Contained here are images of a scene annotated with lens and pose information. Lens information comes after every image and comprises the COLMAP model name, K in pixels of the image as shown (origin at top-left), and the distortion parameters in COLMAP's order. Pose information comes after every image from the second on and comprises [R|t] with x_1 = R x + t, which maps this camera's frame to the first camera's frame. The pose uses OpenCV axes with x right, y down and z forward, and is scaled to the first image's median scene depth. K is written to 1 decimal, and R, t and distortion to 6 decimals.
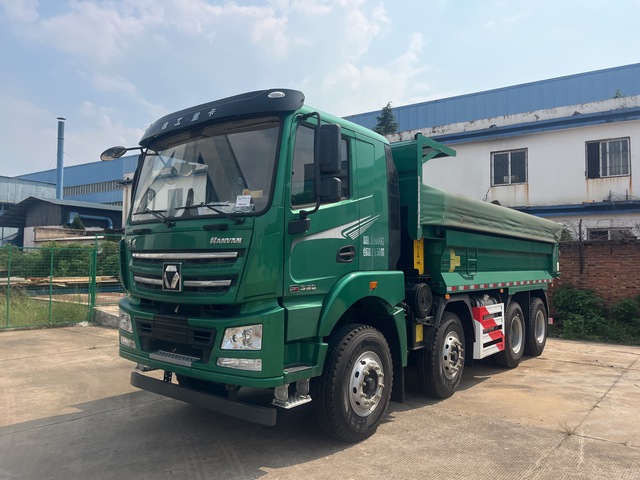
lens RADIAL K [[491.3, 0, 322.4], [0, 491.3, 247.8], [0, 0, 1]] dist [0.077038, -0.124885]
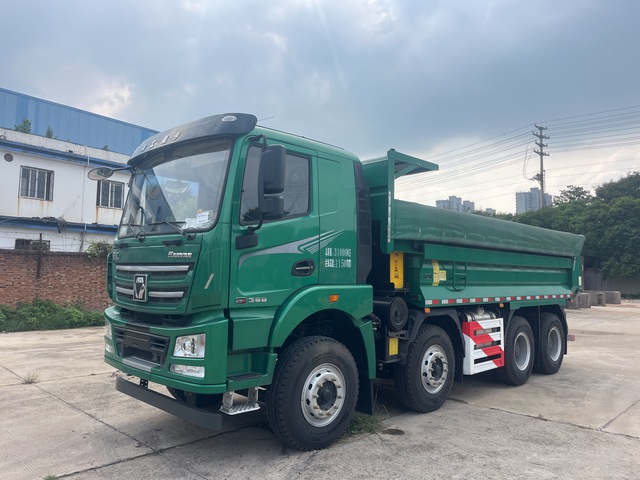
lens RADIAL K [[492.3, 0, 319.5], [0, 492.3, 242.5], [0, 0, 1]] dist [0.011766, -0.032314]
pose [[0.994259, 0.002075, -0.106981, 0.183808], [-0.005761, 0.999400, -0.034157, -0.005125], [0.106846, 0.034577, 0.993674, -0.026690]]
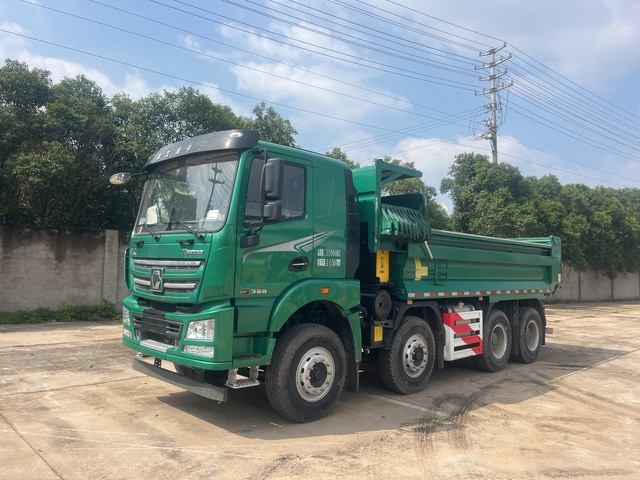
lens RADIAL K [[492.3, 0, 319.5], [0, 492.3, 242.5], [0, 0, 1]] dist [0.011766, -0.032314]
pose [[0.994358, 0.016435, -0.104798, 0.212146], [-0.018244, 0.999700, -0.016330, -0.019747], [0.104498, 0.018150, 0.994359, -0.172204]]
